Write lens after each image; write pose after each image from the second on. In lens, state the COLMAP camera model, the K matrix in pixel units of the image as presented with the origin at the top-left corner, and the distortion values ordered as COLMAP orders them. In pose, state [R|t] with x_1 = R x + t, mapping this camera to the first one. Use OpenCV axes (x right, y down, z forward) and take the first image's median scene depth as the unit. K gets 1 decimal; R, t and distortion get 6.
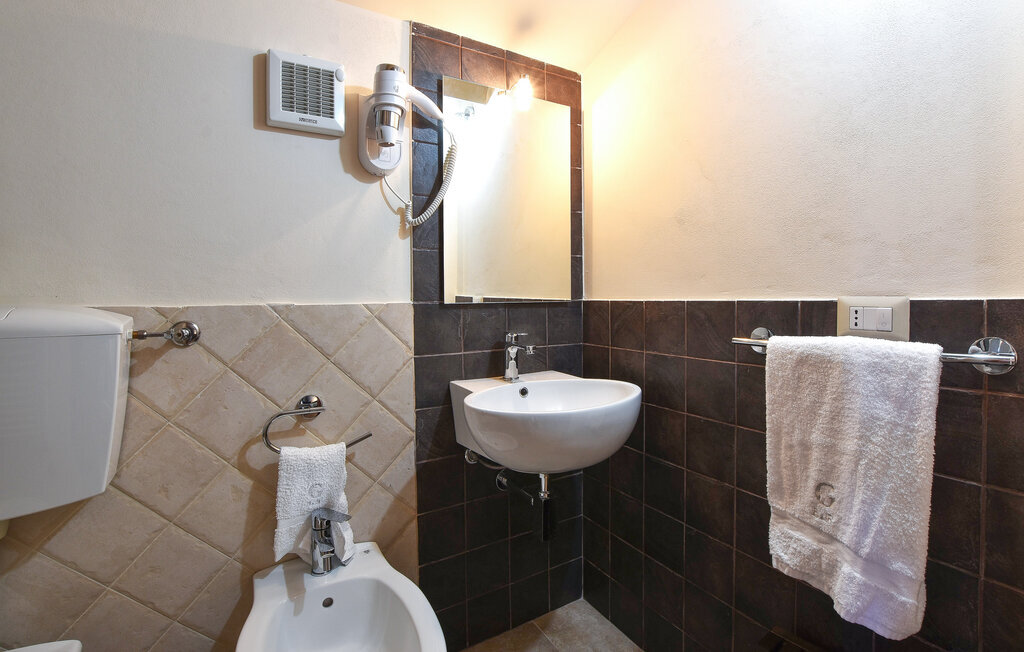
lens RADIAL K [[458.2, 0, 510.8], [0, 458.2, 308.6], [0, 0, 1]] dist [0.000750, 0.000211]
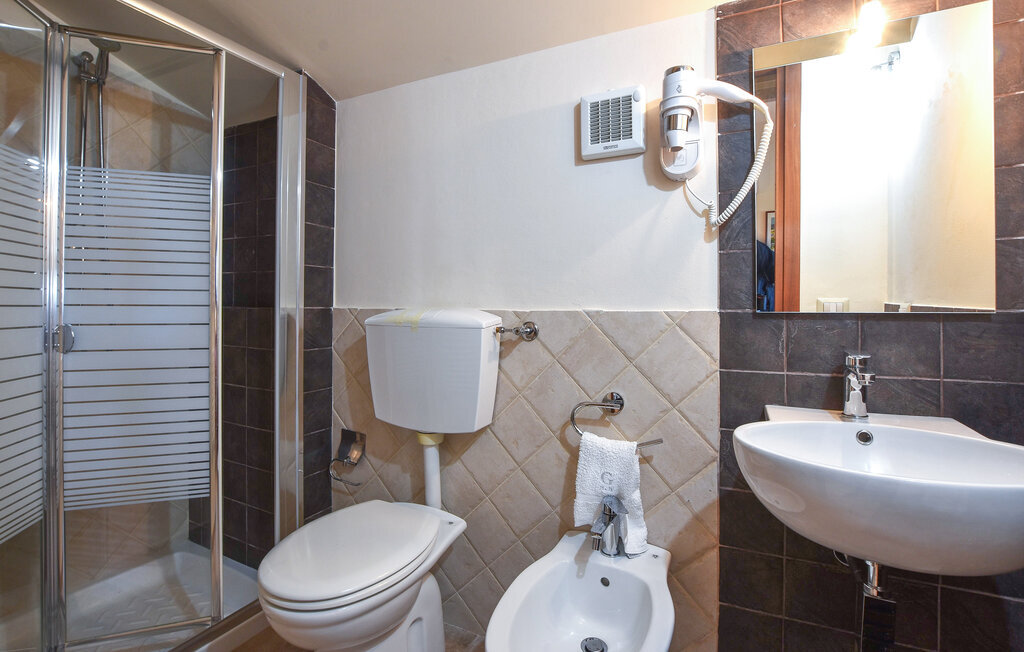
lens RADIAL K [[467.4, 0, 550.7], [0, 467.4, 310.6], [0, 0, 1]] dist [-0.000220, -0.000154]
pose [[0.598882, 0.014400, -0.800708, 0.368768], [-0.023701, 0.999719, 0.000252, -0.006056], [0.800486, 0.018827, 0.599055, 0.190689]]
